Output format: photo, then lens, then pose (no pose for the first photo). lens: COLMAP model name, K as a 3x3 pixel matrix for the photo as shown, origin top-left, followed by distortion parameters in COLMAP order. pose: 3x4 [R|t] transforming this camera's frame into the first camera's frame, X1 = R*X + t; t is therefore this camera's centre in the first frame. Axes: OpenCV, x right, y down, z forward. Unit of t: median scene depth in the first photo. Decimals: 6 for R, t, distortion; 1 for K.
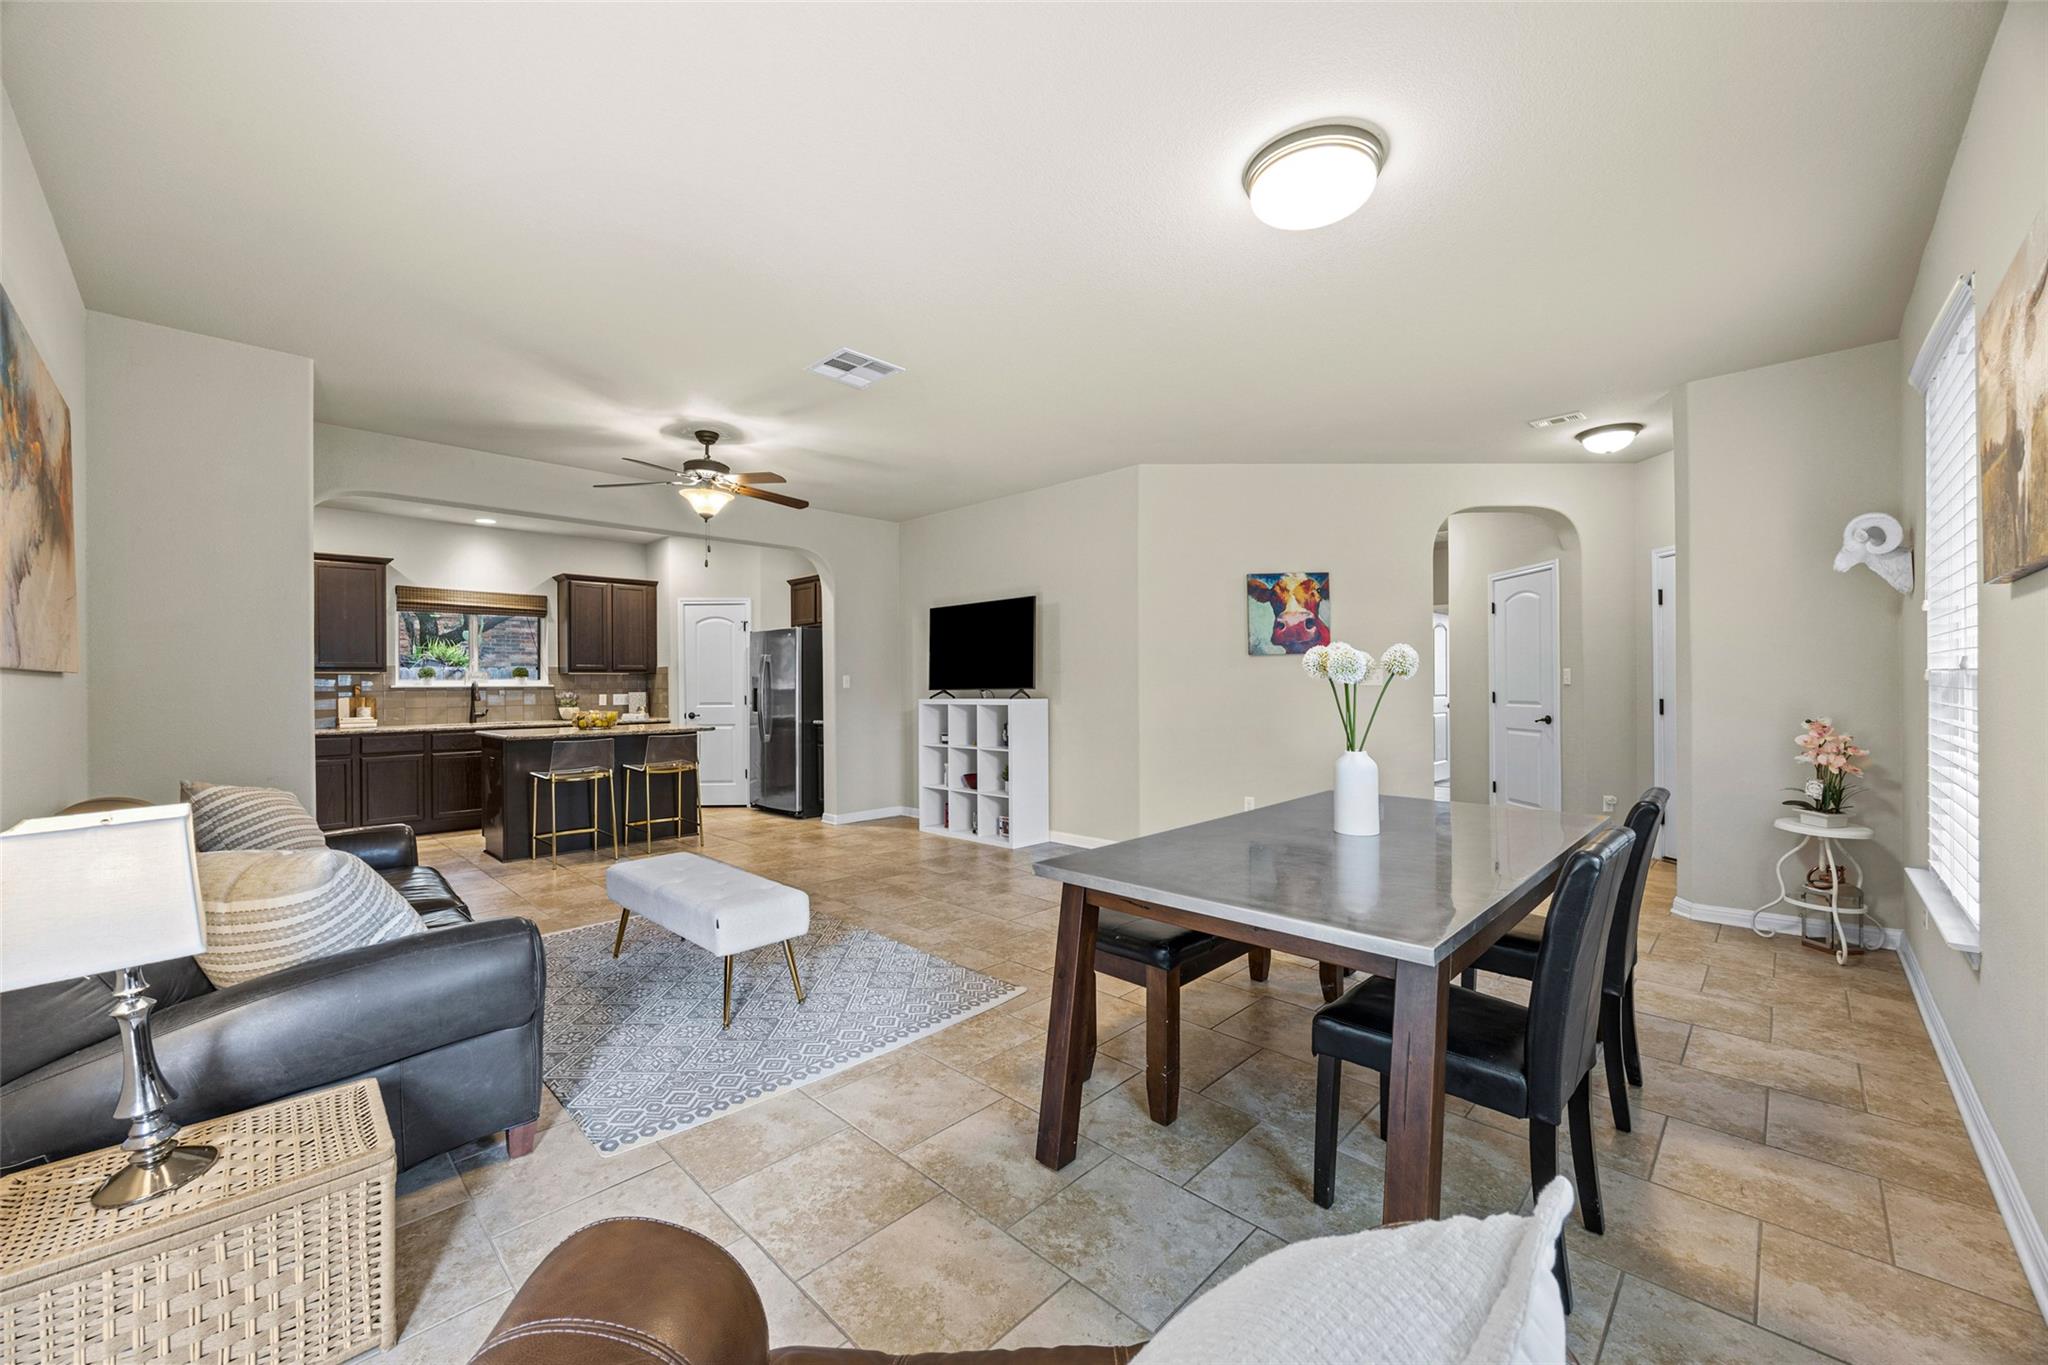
lens RADIAL K [[774.2, 0, 1031.6], [0, 774.2, 695.8], [0, 0, 1]] dist [0.008467, -0.000007]
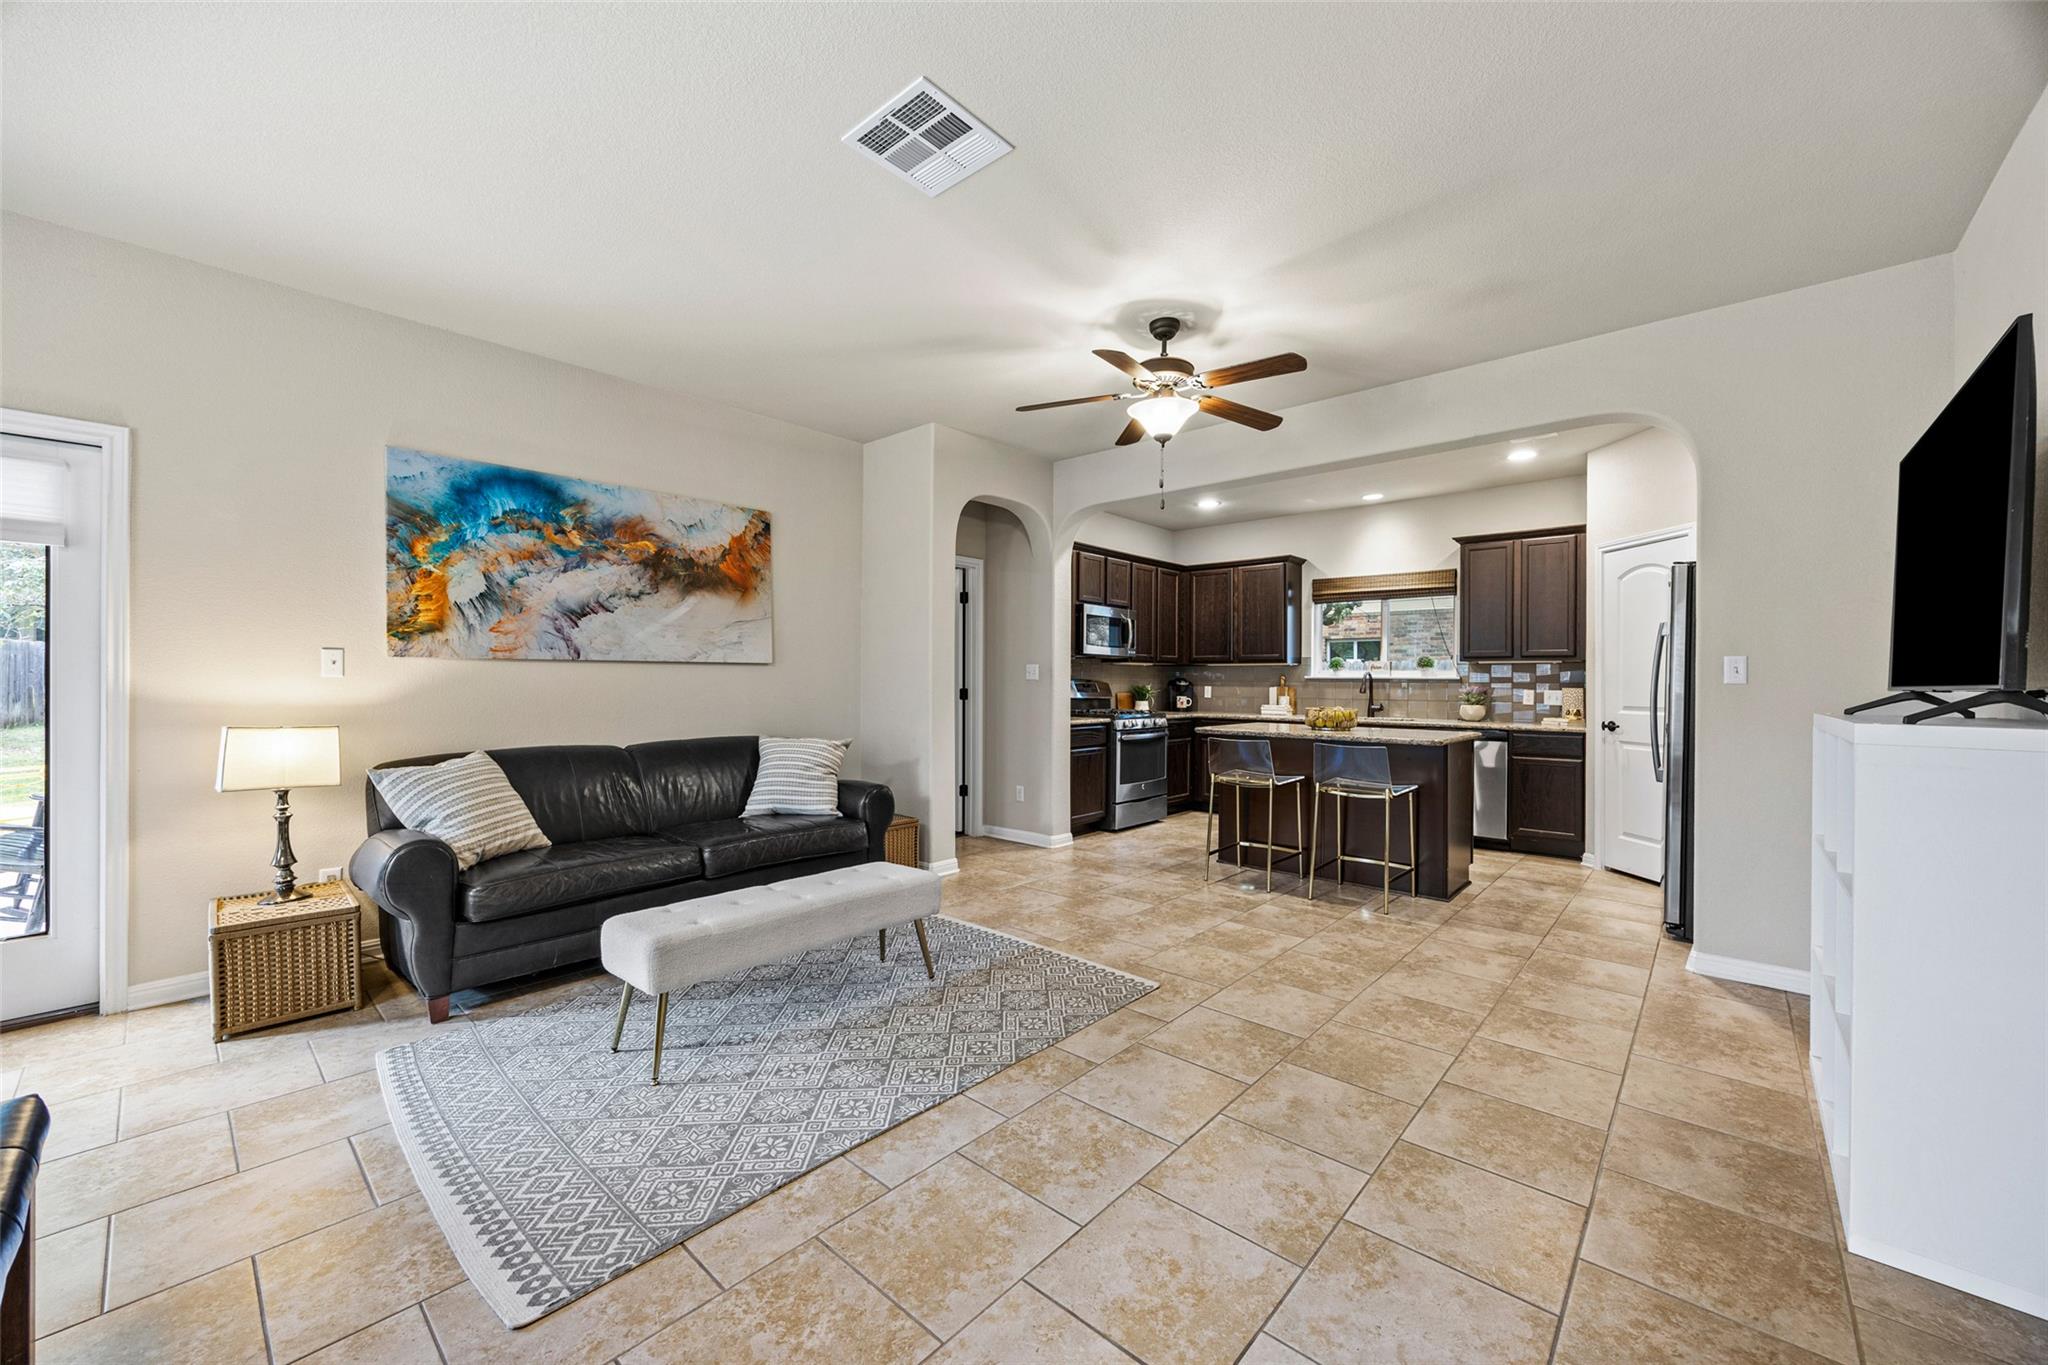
lens RADIAL K [[786.2, 0, 1024.0], [0, 786.2, 682.5], [0, 0, 1]] dist [-0.000915, 0.000025]
pose [[0.034190, 0.006248, -0.999396, 0.217076], [-0.019728, 0.999790, 0.005576, -0.003684], [0.999221, 0.019526, 0.034306, 0.597973]]
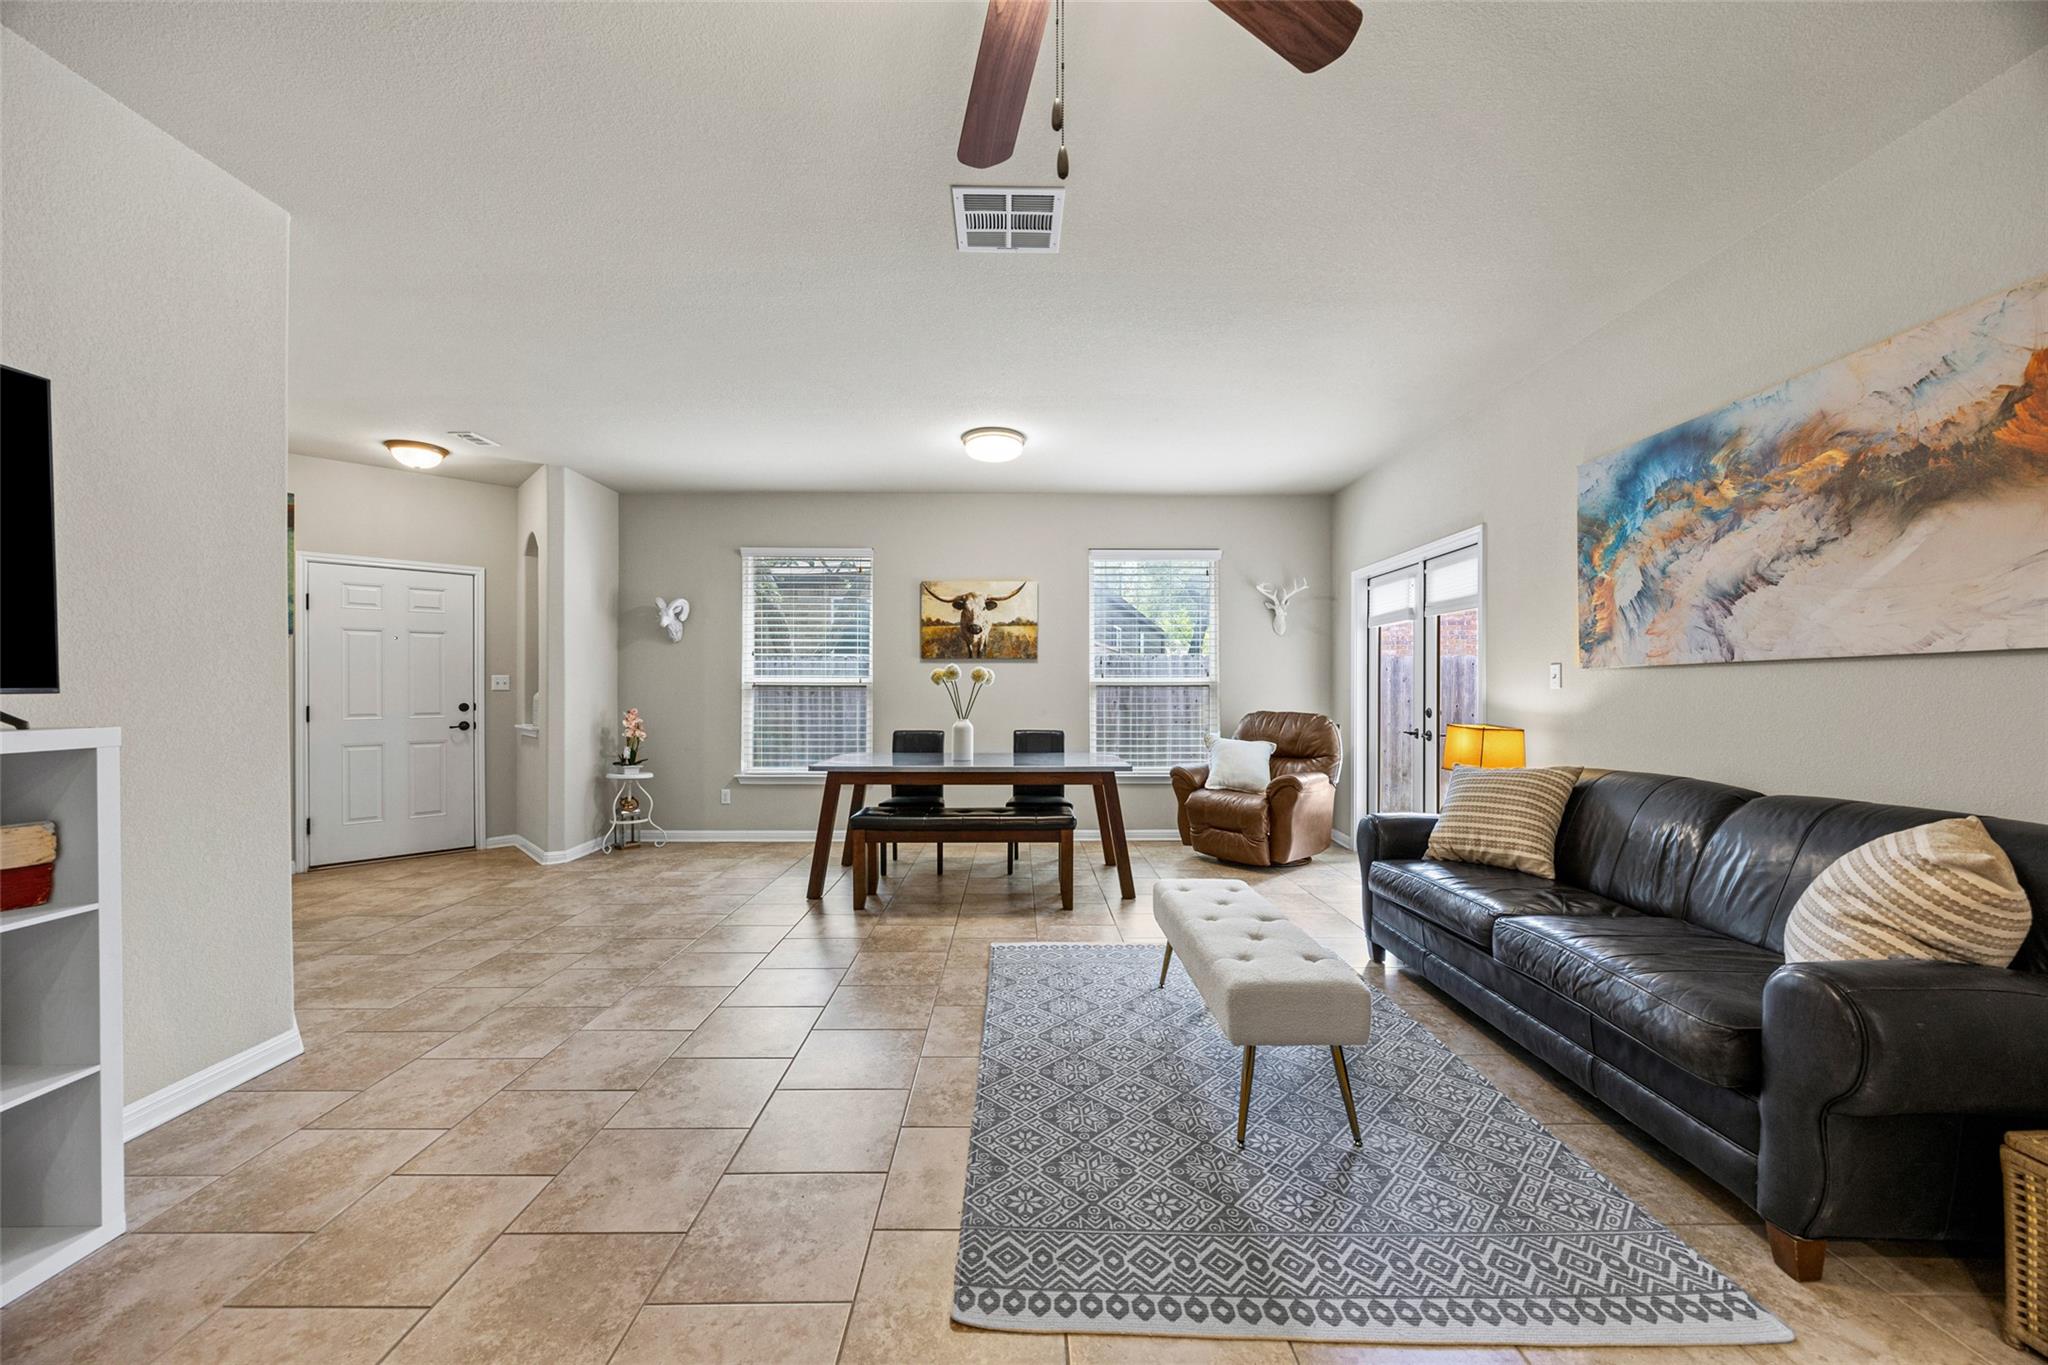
lens RADIAL K [[786.2, 0, 1024.0], [0, 786.2, 682.5], [0, 0, 1]] dist [-0.000915, 0.000025]
pose [[-0.695013, 0.013276, 0.718875, -0.419209], [0.015310, 0.999876, -0.003664, -0.004040], [-0.718834, 0.008460, -0.695130, 0.836558]]
